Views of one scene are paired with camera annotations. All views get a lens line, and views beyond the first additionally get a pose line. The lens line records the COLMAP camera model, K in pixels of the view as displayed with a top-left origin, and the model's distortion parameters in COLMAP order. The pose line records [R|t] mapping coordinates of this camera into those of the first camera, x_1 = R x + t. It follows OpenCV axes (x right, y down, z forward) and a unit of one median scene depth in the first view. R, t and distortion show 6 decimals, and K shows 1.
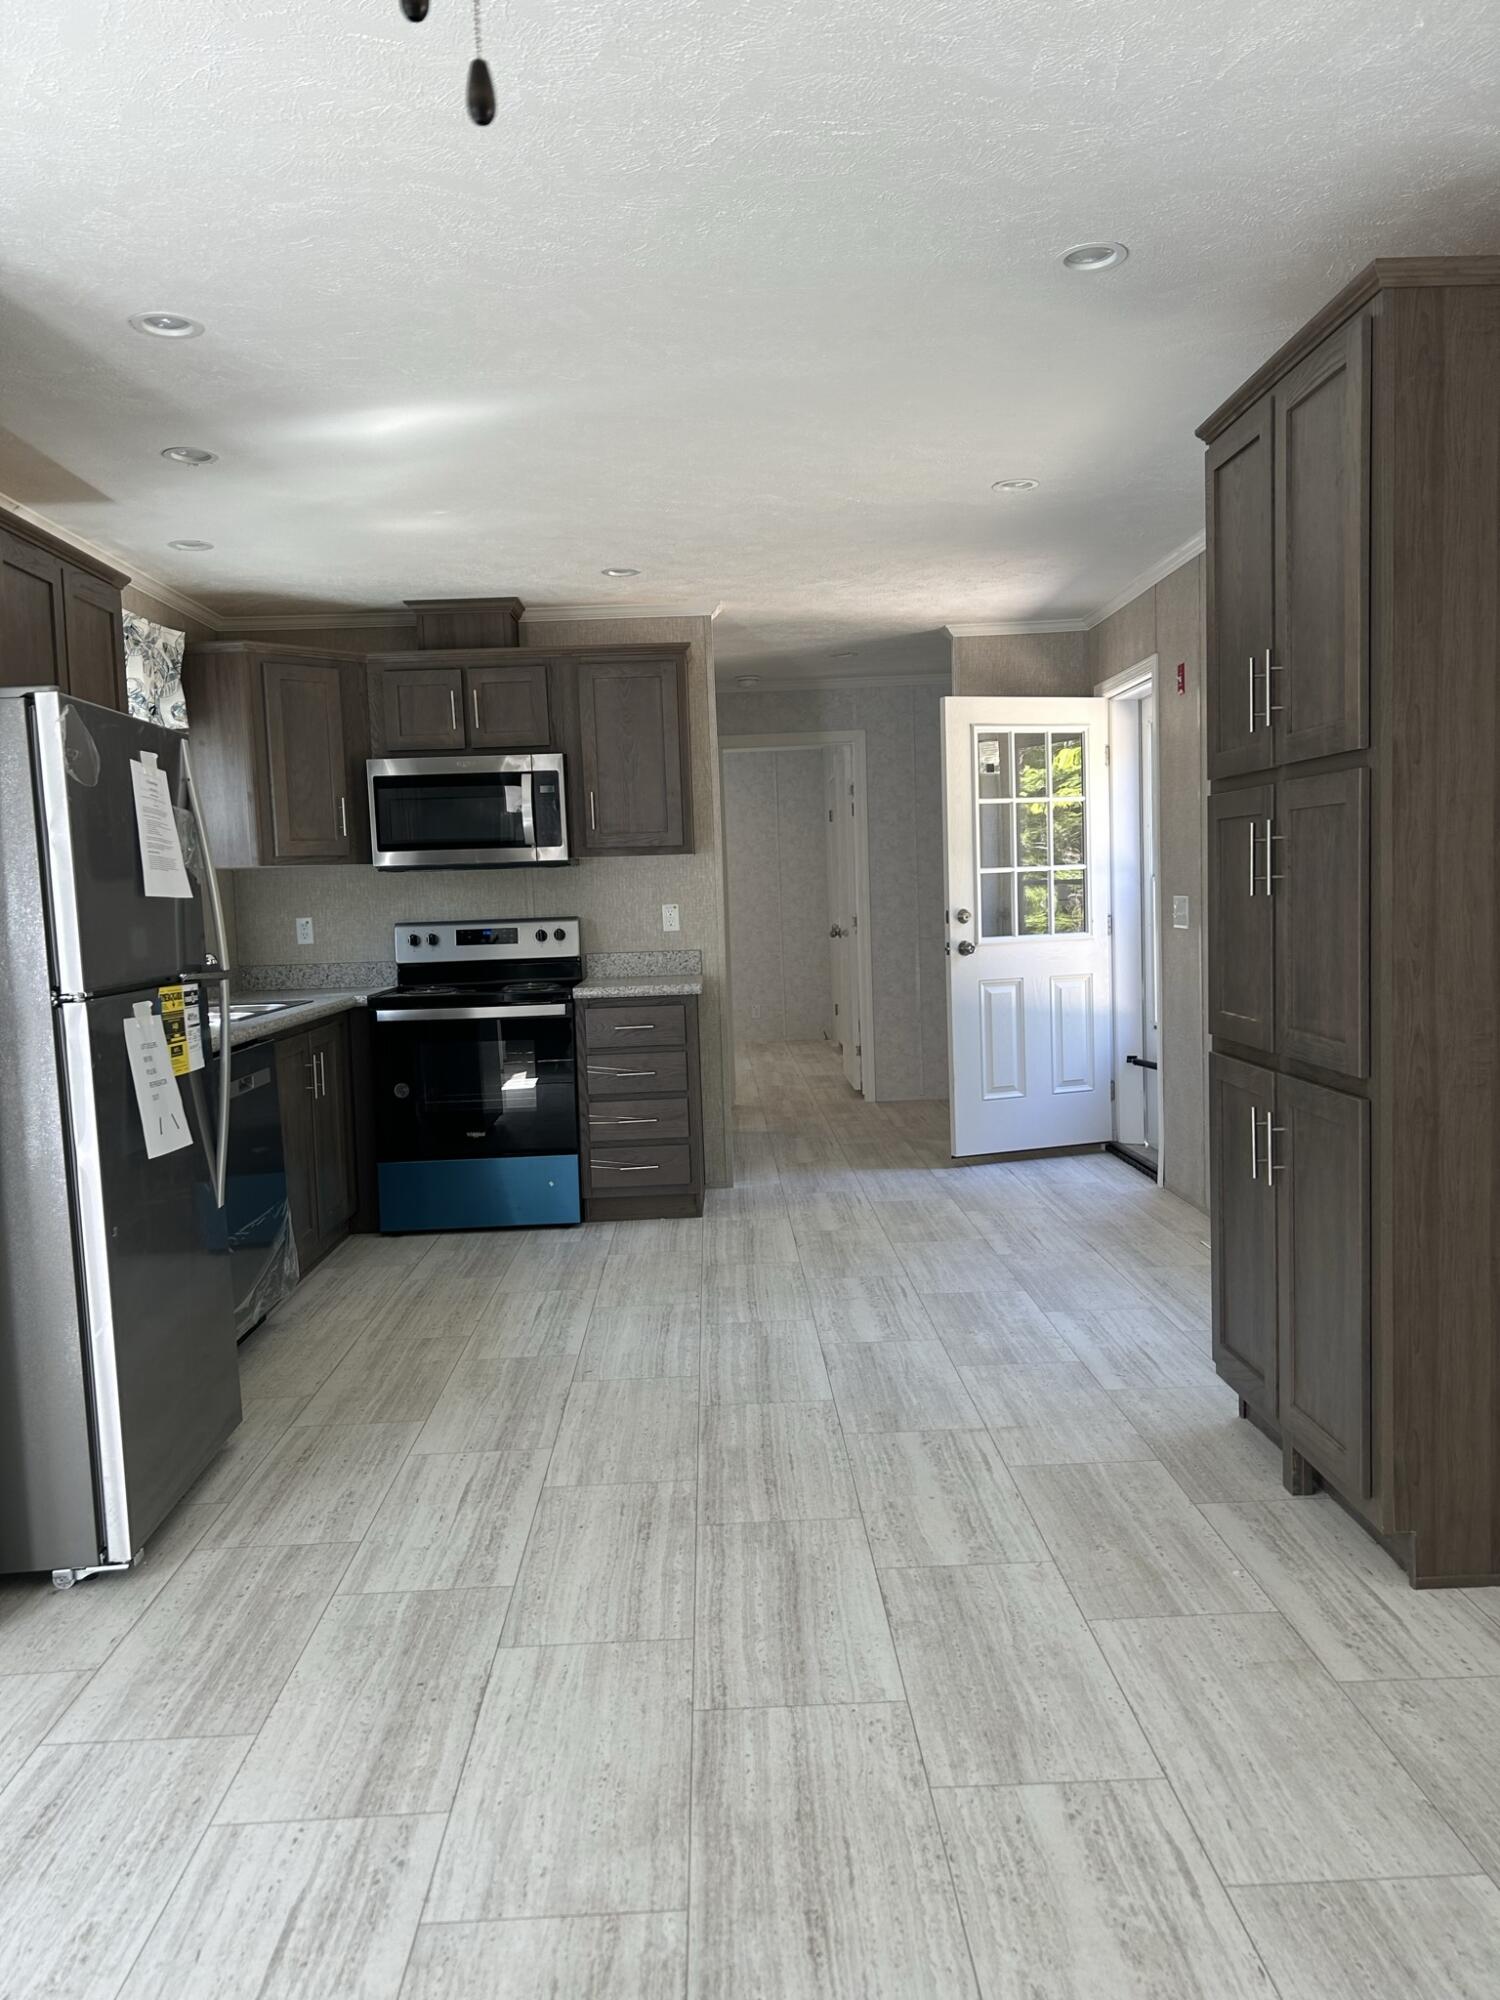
lens RADIAL K [[1539.6, 0, 784.1], [0, 1539.6, 970.7], [0, 0, 1]] dist [0.069289, -0.067973]
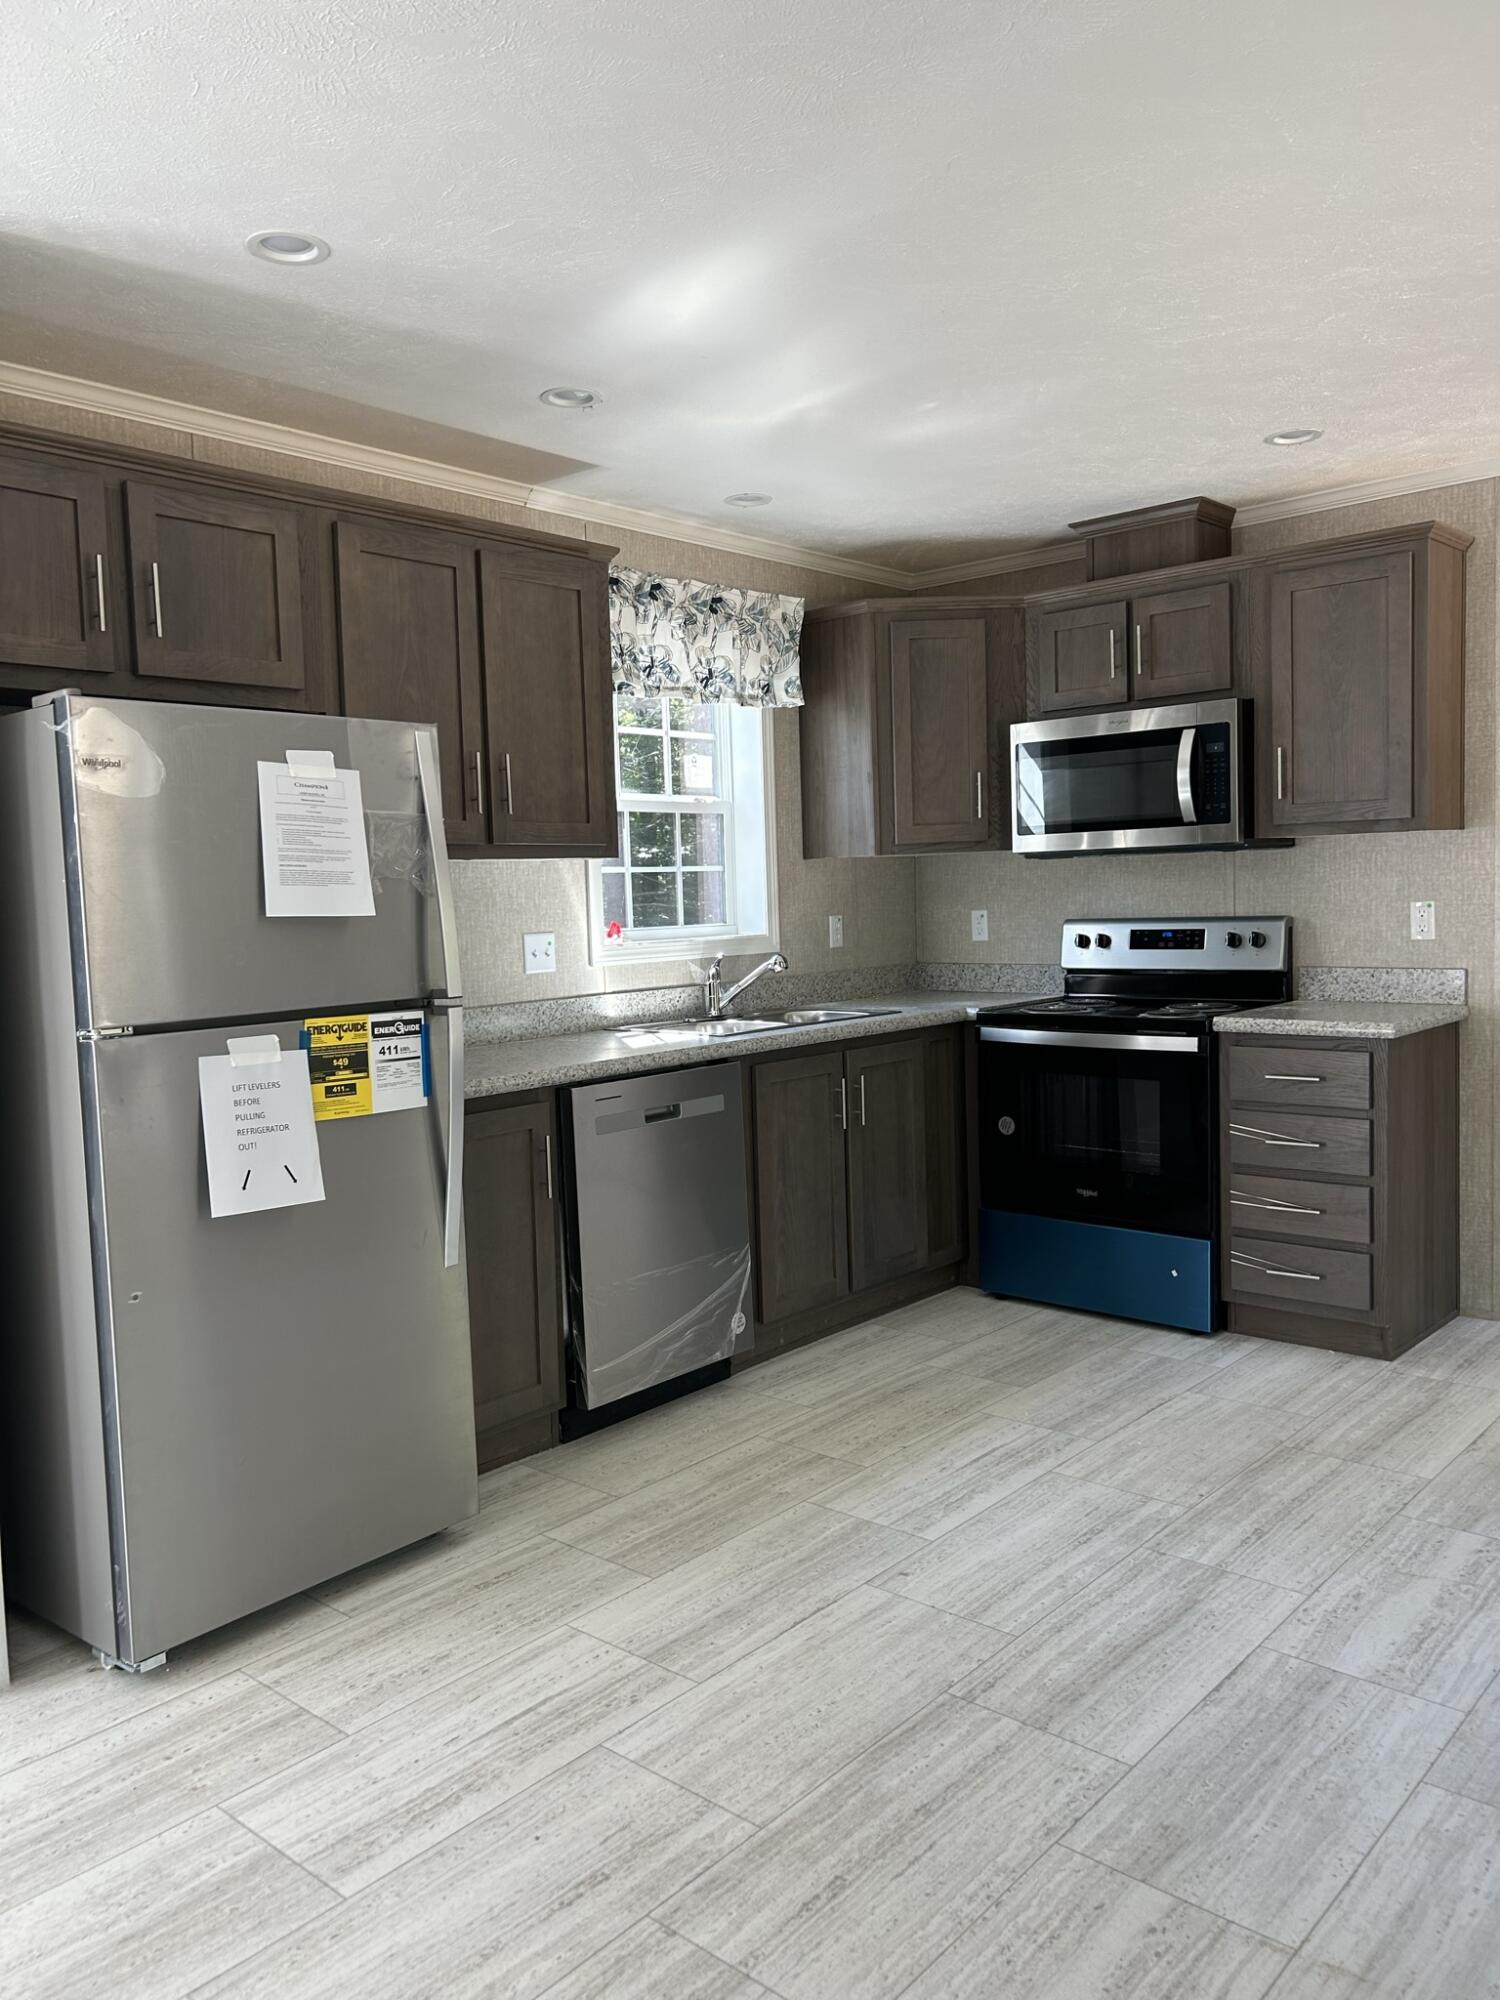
lens RADIAL K [[1539.6, 0, 784.1], [0, 1539.6, 970.7], [0, 0, 1]] dist [0.069289, -0.067973]
pose [[0.714725, 0.053339, -0.697369, 0.309940], [-0.032272, 0.998541, 0.043299, -0.048509], [0.698661, -0.008442, 0.715403, 0.428280]]
